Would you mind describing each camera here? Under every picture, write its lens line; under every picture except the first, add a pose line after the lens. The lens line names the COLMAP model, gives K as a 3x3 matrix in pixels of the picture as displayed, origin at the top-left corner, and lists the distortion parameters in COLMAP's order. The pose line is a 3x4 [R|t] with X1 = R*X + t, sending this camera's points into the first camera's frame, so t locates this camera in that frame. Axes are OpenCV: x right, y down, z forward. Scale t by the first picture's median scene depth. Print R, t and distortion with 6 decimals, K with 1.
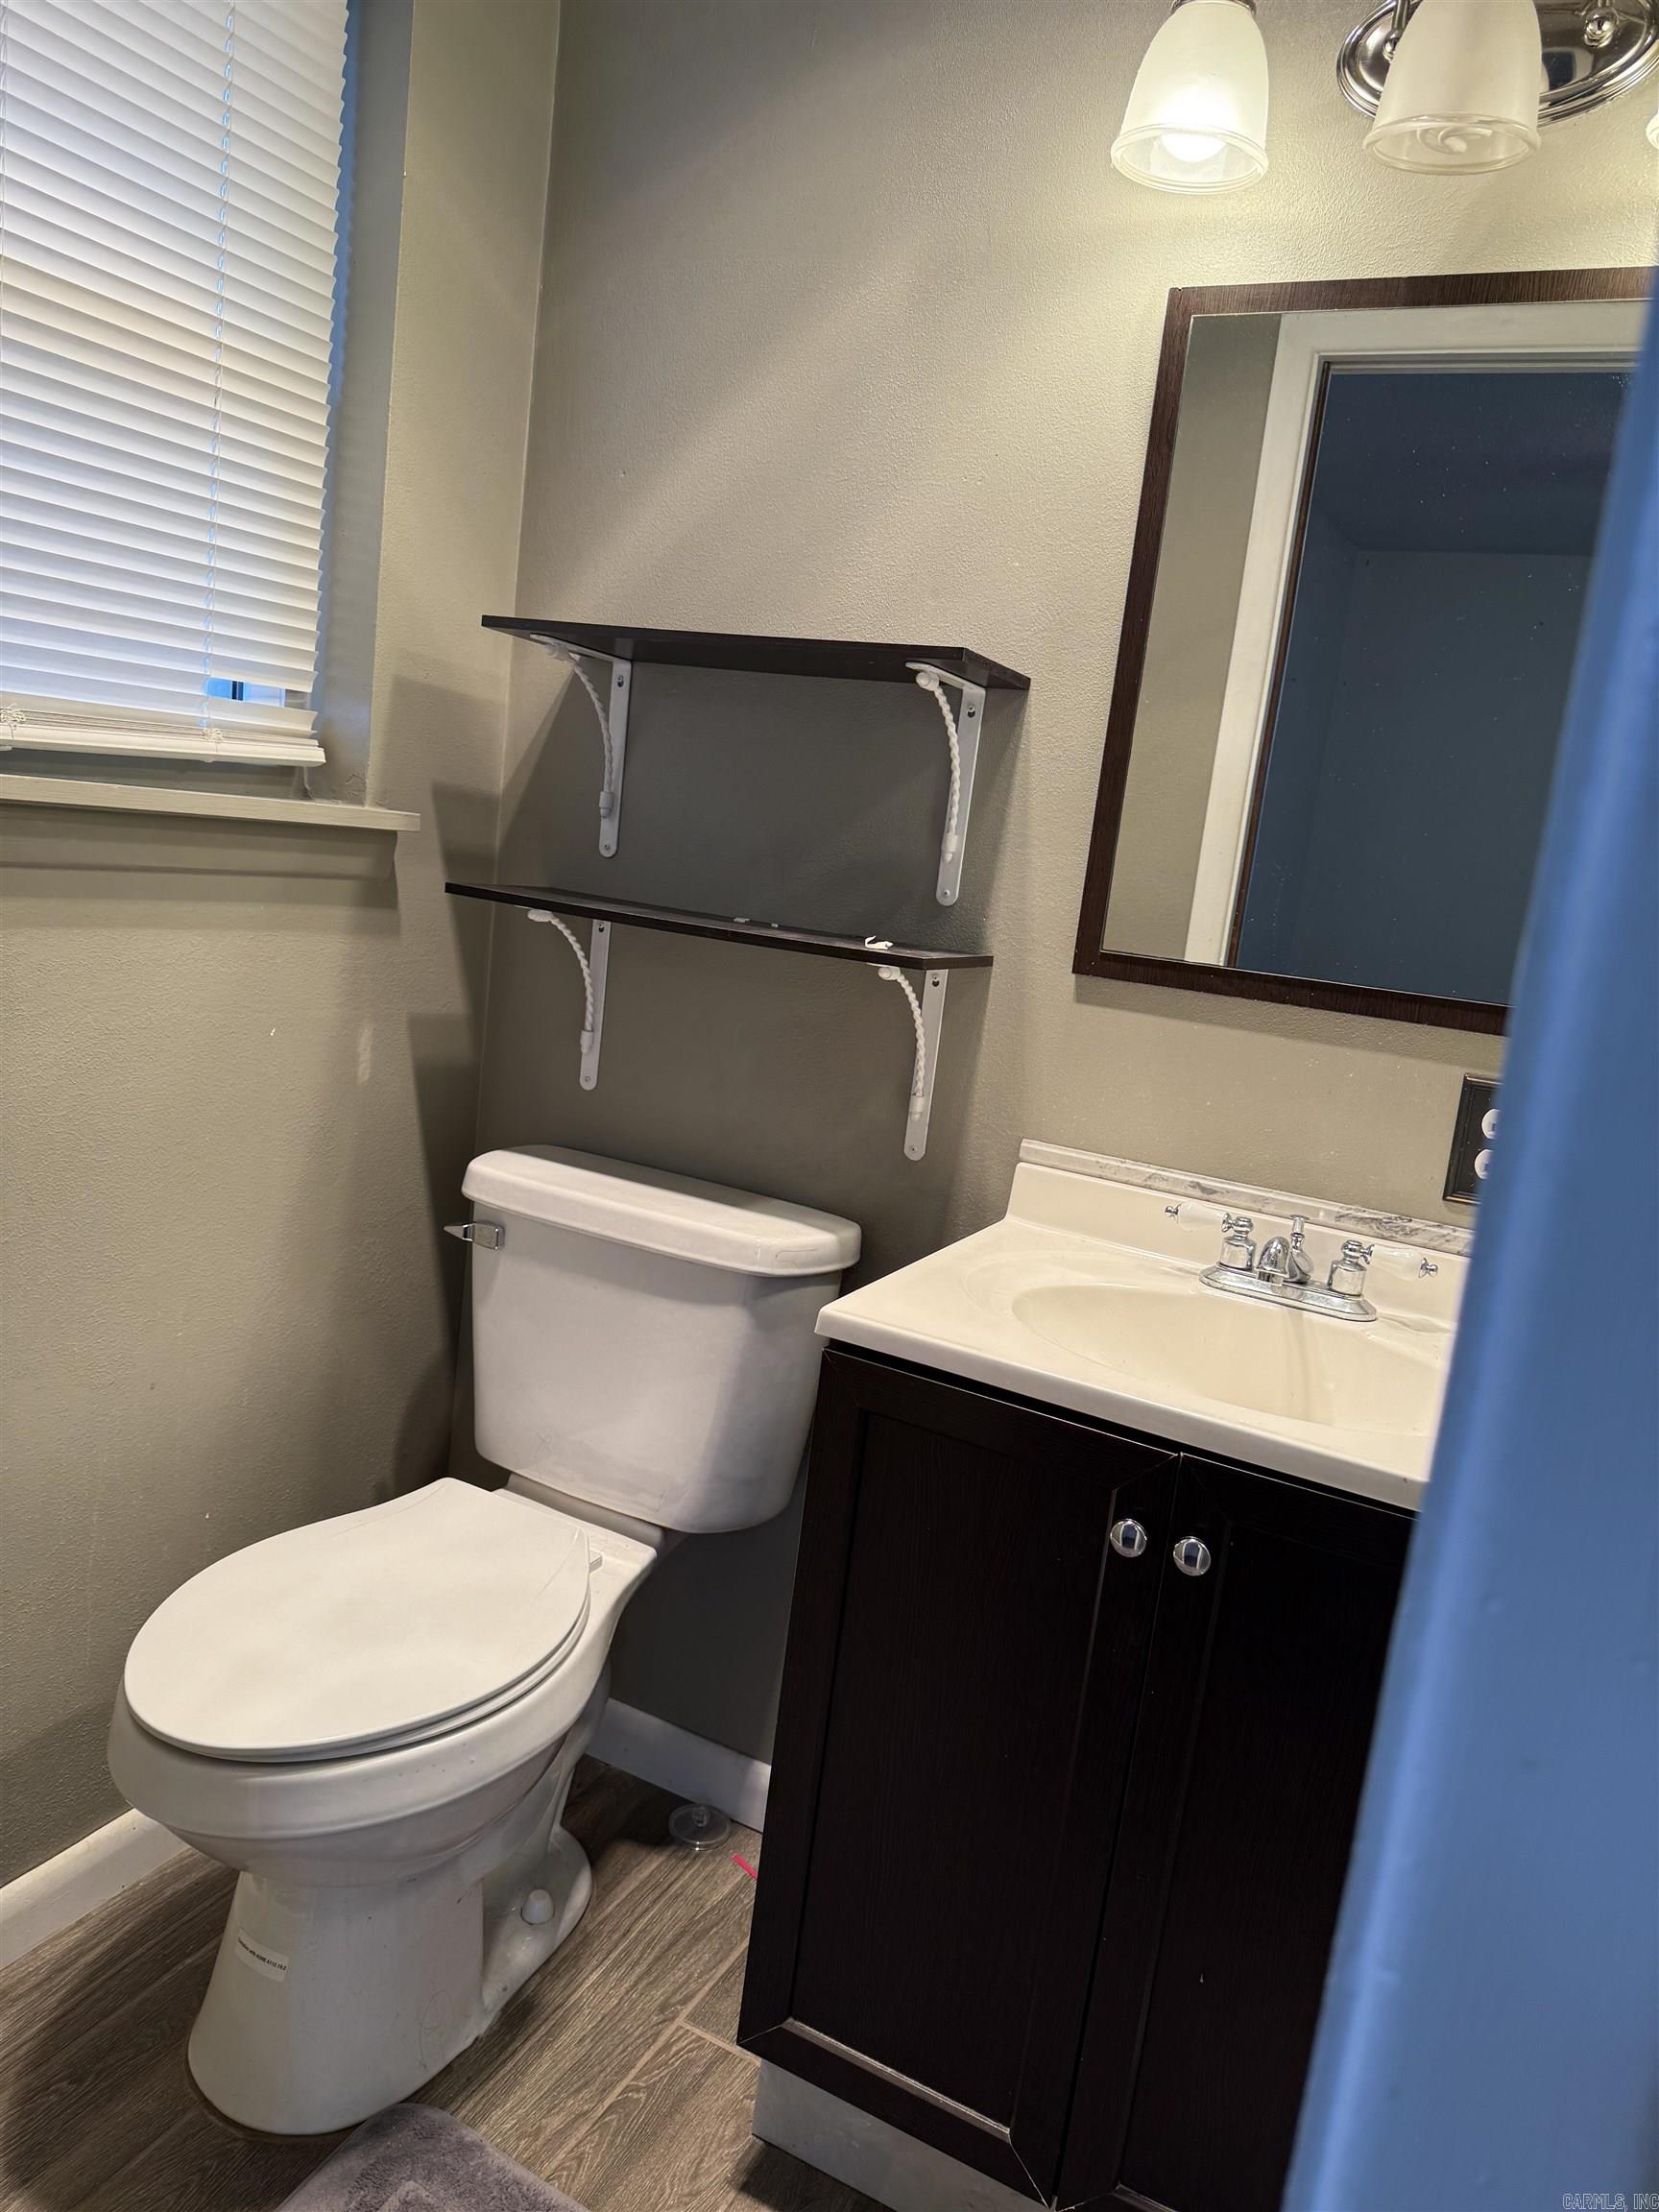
lens RADIAL K [[1571.9, 0, 816.7], [0, 1571.9, 1112.6], [0, 0, 1]] dist [0.026459, -0.033401]
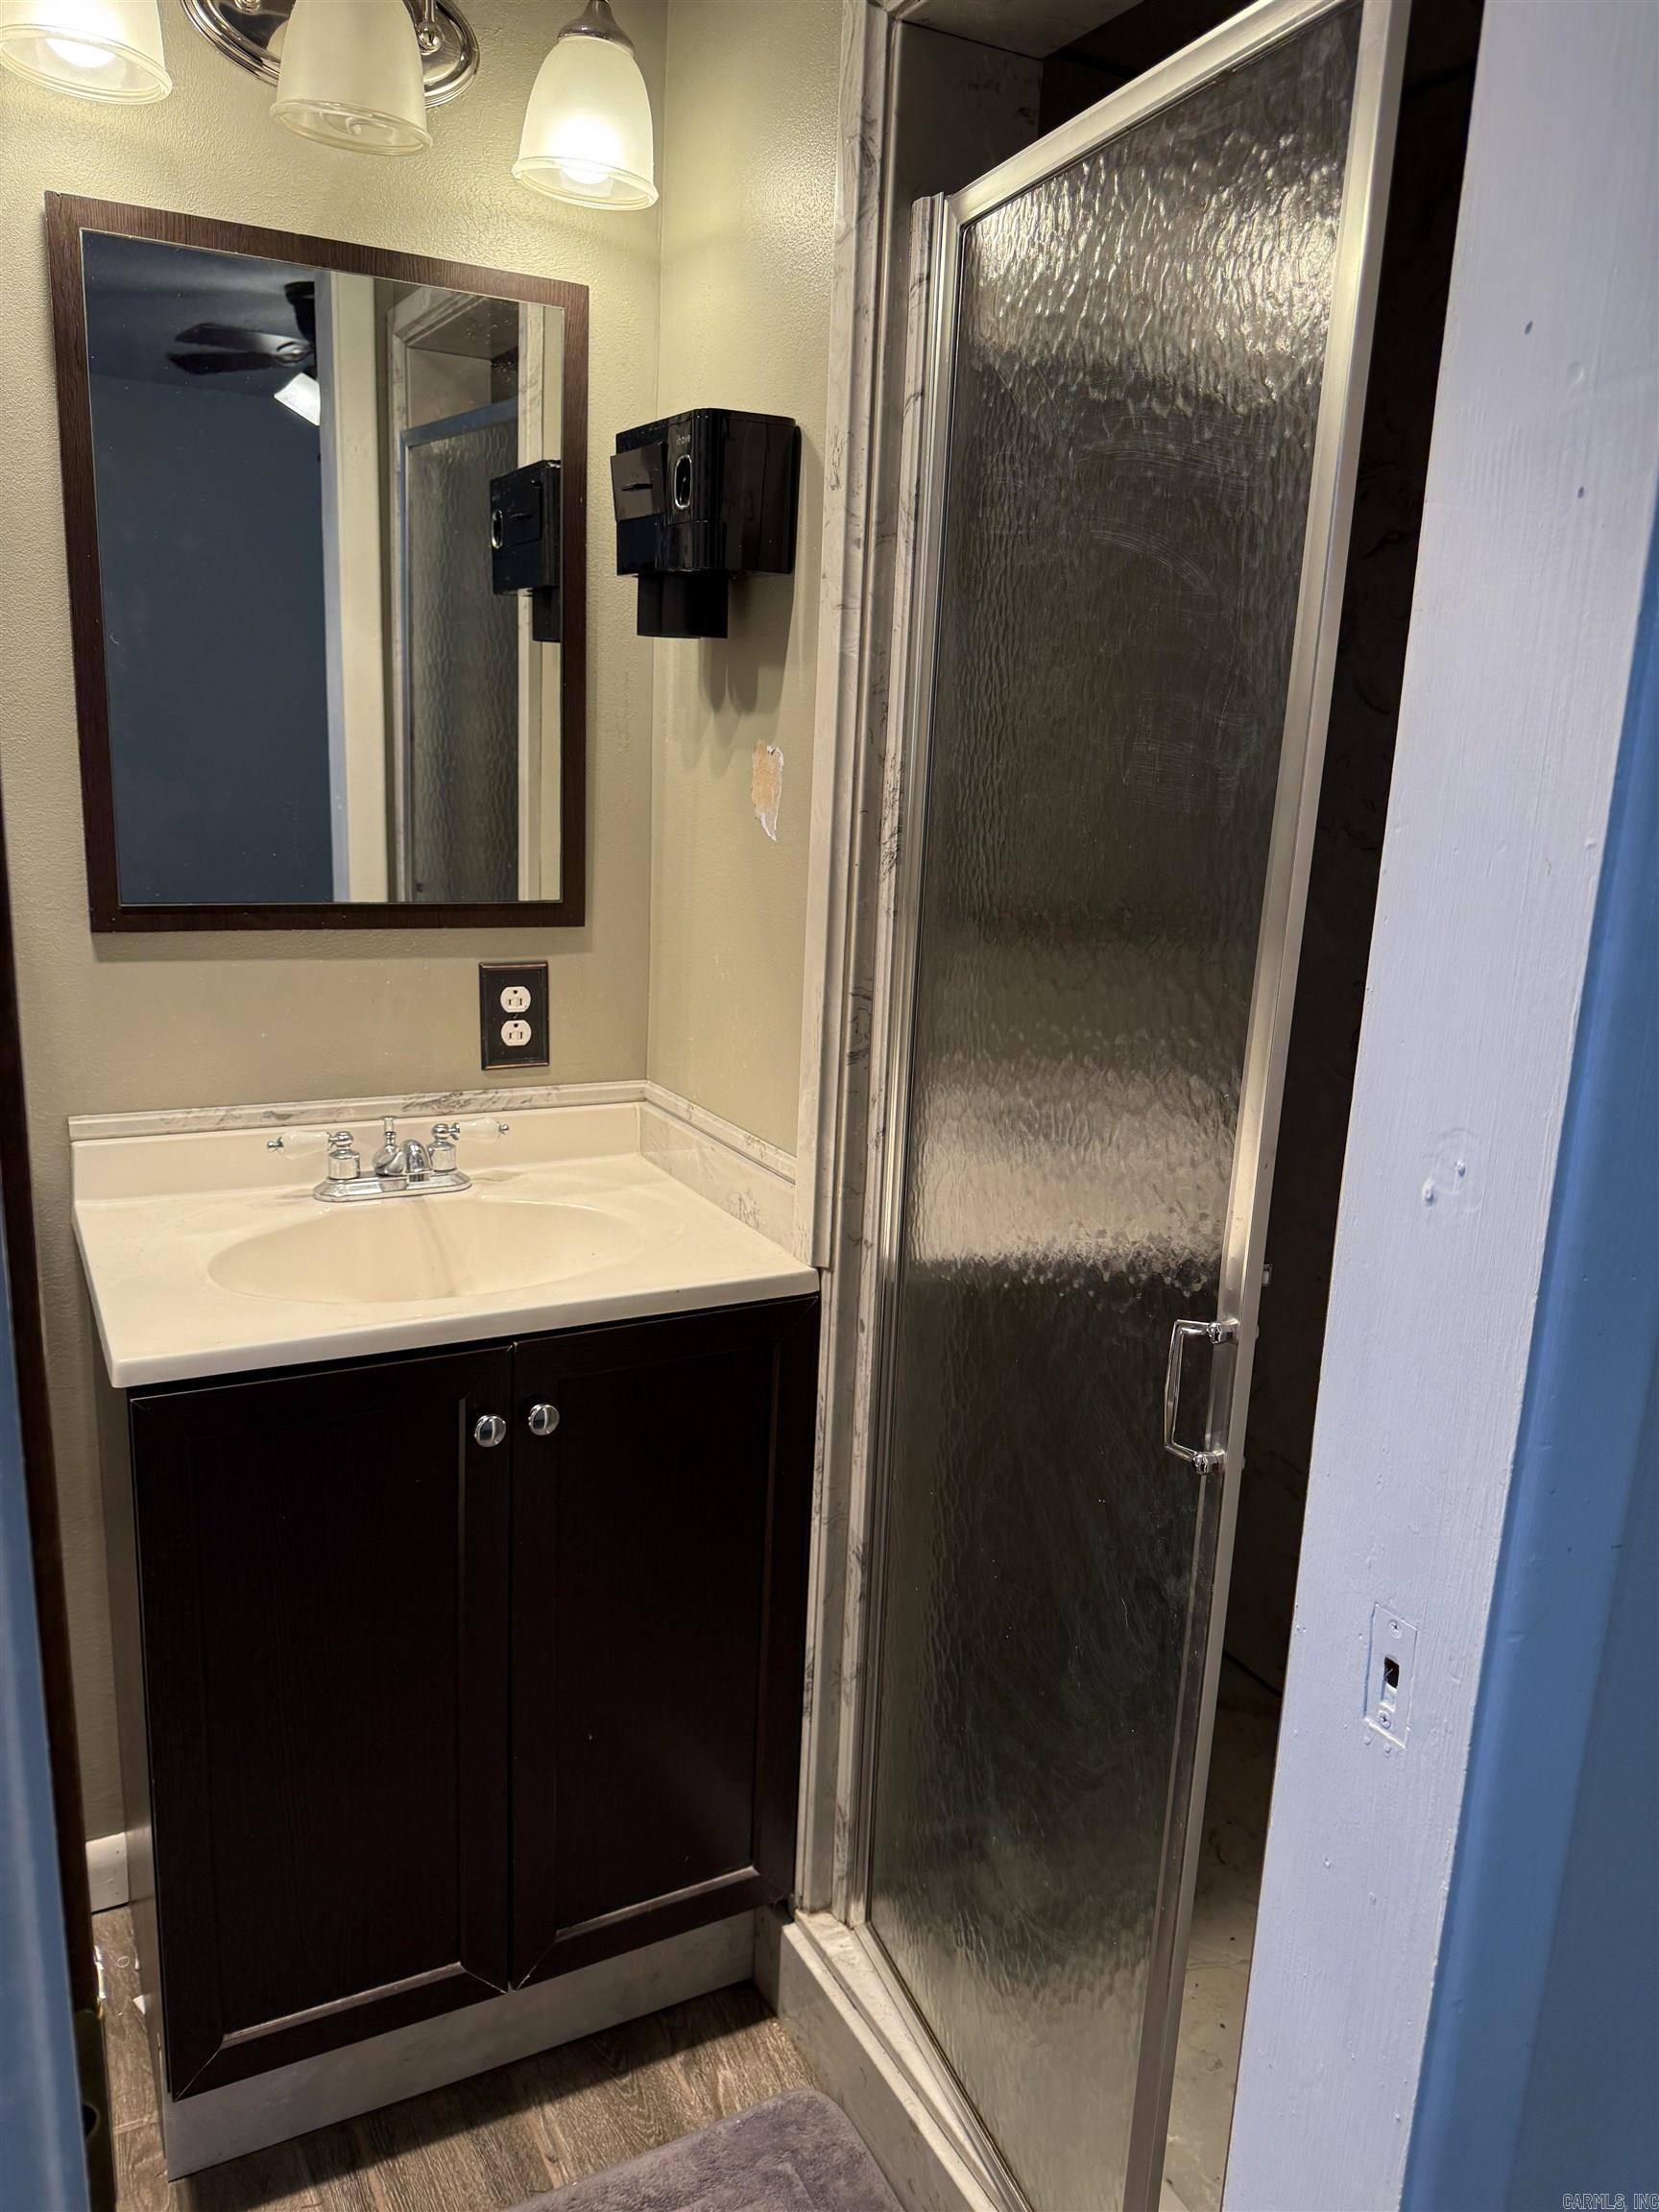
lens RADIAL K [[1571.9, 0, 816.7], [0, 1571.9, 1112.6], [0, 0, 1]] dist [0.026459, -0.033401]
pose [[0.563408, -0.274236, 0.779337, -0.392551], [0.172959, 0.961551, 0.213317, -0.122785], [-0.807872, 0.014609, 0.589177, 0.099337]]
